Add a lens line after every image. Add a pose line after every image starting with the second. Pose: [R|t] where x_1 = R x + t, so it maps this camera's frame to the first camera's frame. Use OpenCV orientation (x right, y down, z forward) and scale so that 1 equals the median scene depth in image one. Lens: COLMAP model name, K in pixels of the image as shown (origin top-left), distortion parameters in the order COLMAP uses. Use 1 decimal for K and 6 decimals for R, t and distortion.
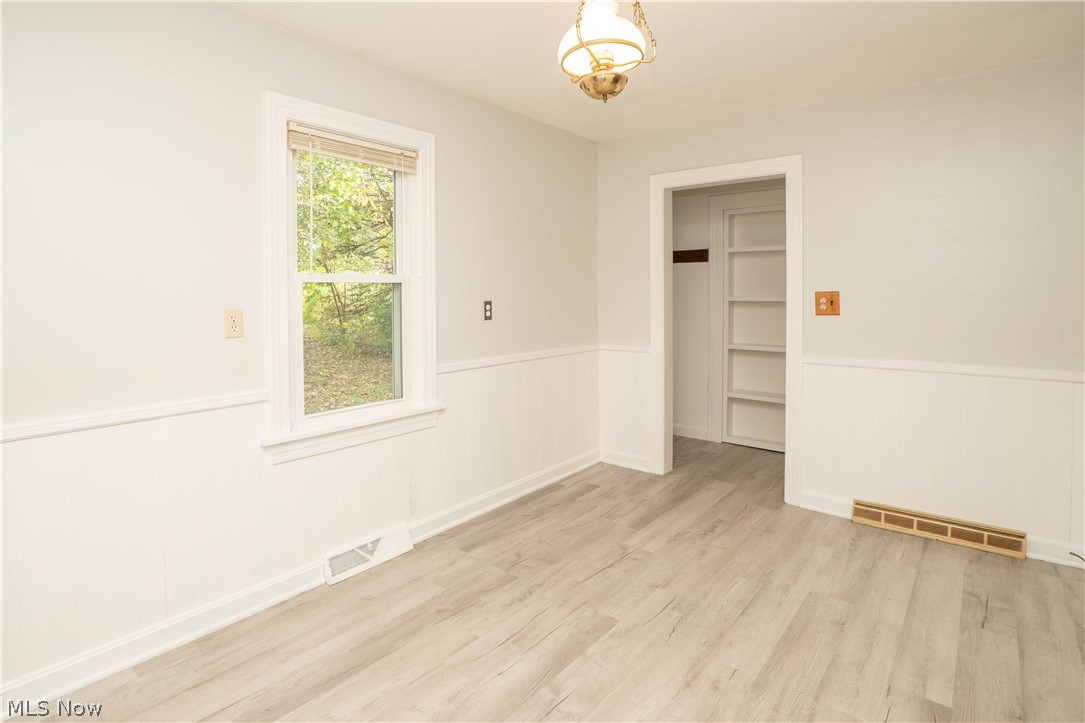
lens RADIAL K [[572.8, 0, 539.8], [0, 572.8, 355.1], [0, 0, 1]] dist [-0.035567, 0.006983]
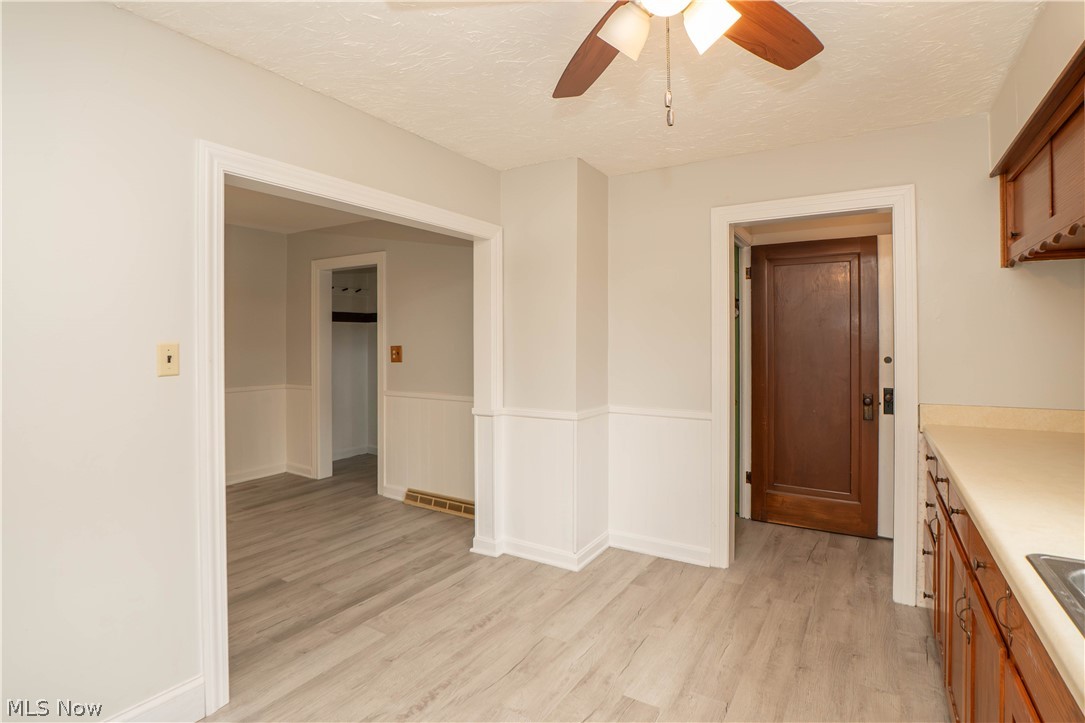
lens RADIAL K [[537.7, 0, 543.8], [0, 537.7, 352.3], [0, 0, 1]] dist [-0.028677, -0.000289]
pose [[0.992457, 0.014127, 0.121774, 0.832122], [-0.000260, 0.993578, -0.113149, 0.072409], [-0.122590, 0.112264, 0.986087, -0.500126]]
